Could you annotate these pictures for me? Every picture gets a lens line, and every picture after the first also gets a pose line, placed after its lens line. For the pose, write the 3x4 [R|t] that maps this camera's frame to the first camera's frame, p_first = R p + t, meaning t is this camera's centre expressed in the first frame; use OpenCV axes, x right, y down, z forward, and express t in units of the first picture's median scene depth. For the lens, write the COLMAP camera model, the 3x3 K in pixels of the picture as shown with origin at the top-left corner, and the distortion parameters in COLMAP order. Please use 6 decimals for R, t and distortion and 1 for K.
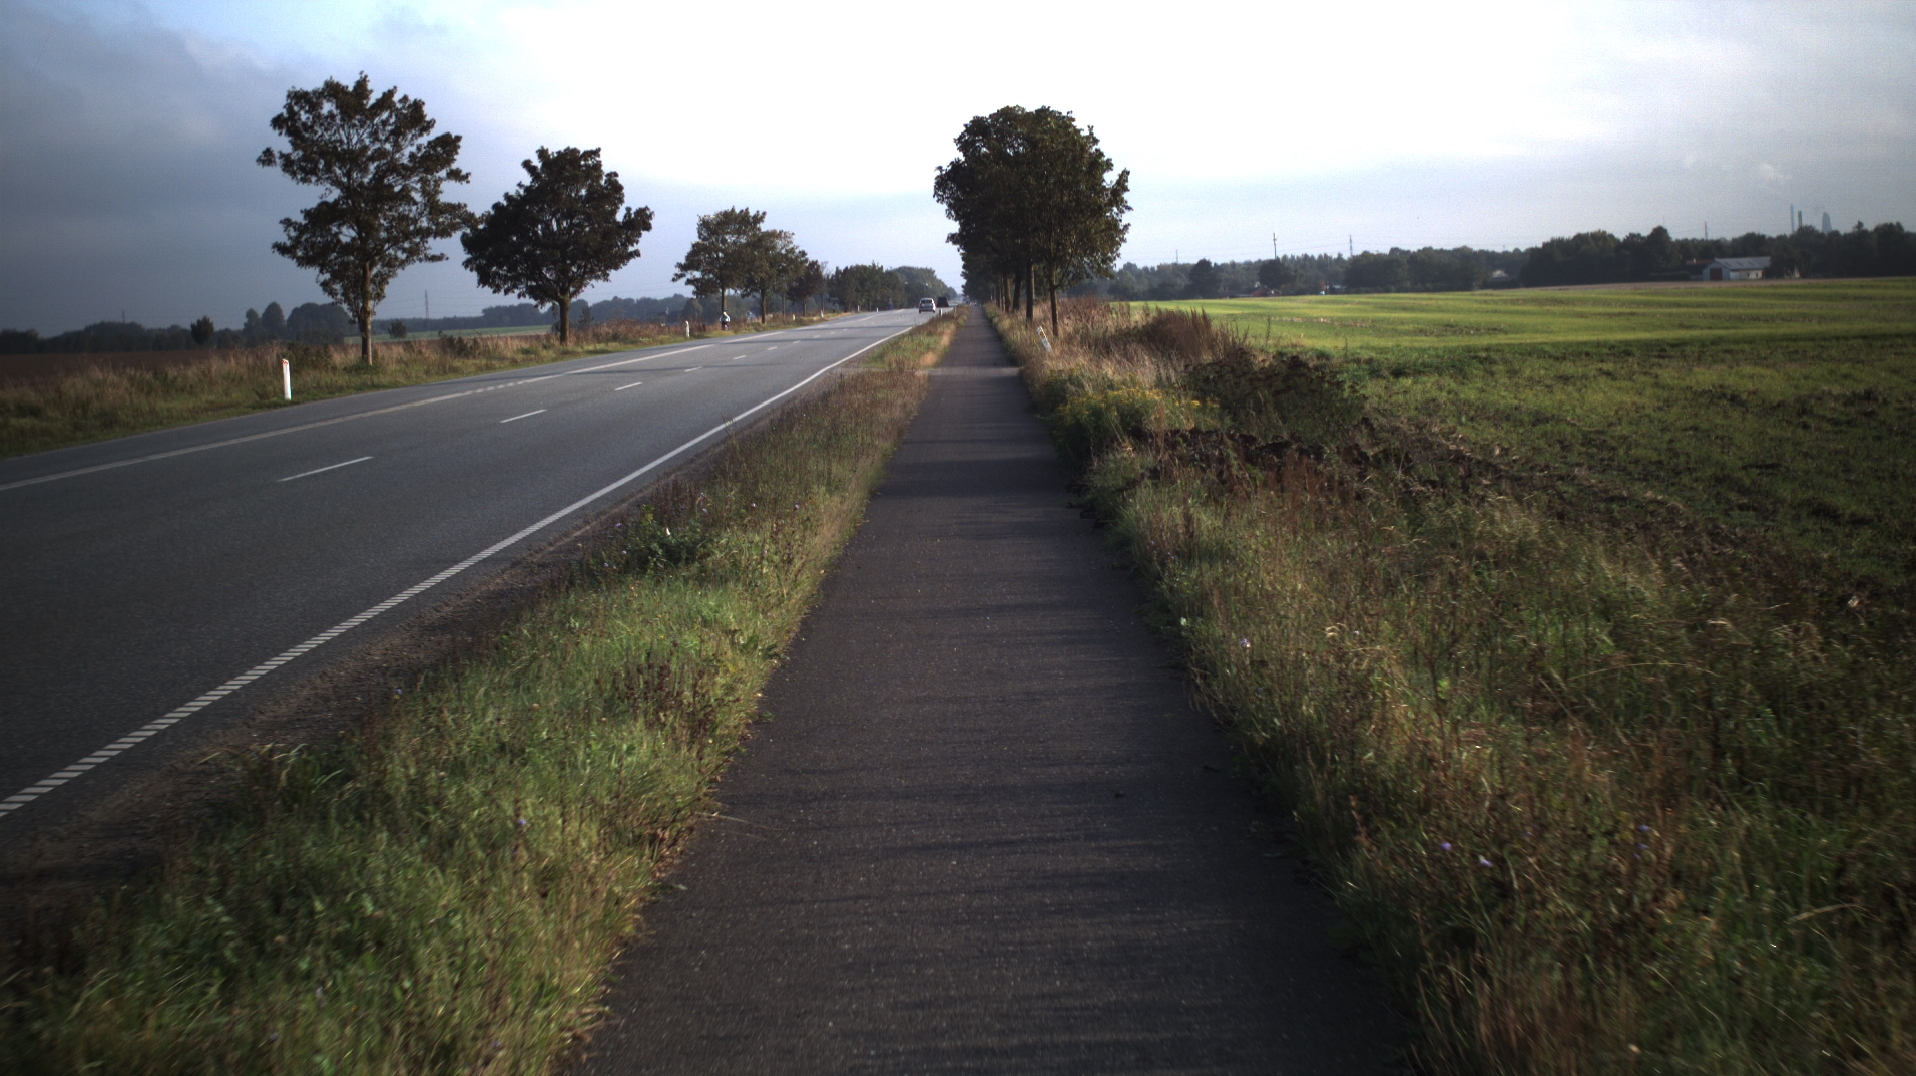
lens RADIAL K [[10106.7, 0, 954.5], [0, 10106.7, 542.0], [0, 0, 1]] dist [-2.279758, 0.000000]
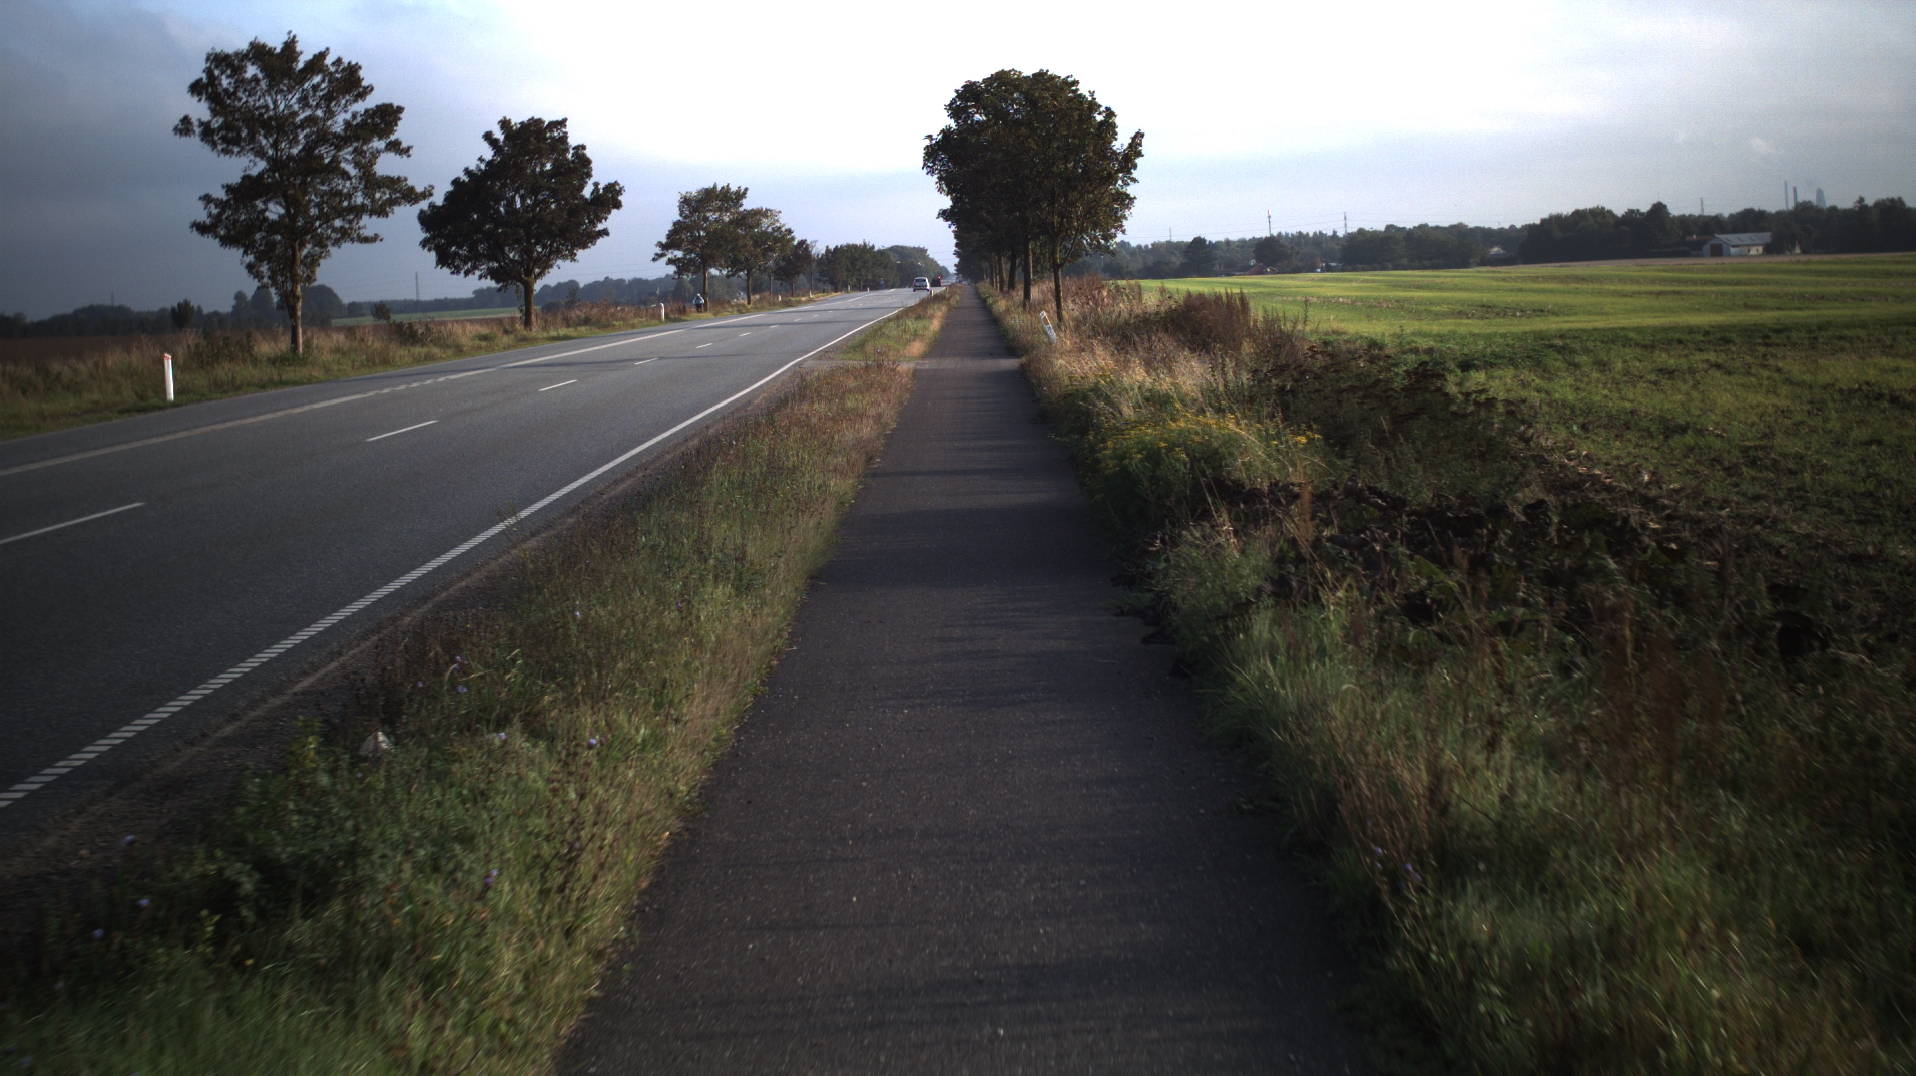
lens RADIAL K [[9892.7, 0, 964.0], [0, 9892.7, 537.6], [0, 0, 1]] dist [-2.228241, 0.000000]
pose [[0.999991, -0.004057, 0.001520, 0.000243], [0.004053, 0.999989, 0.002249, -0.003053], [-0.001529, -0.002243, 0.999996, 0.120633]]
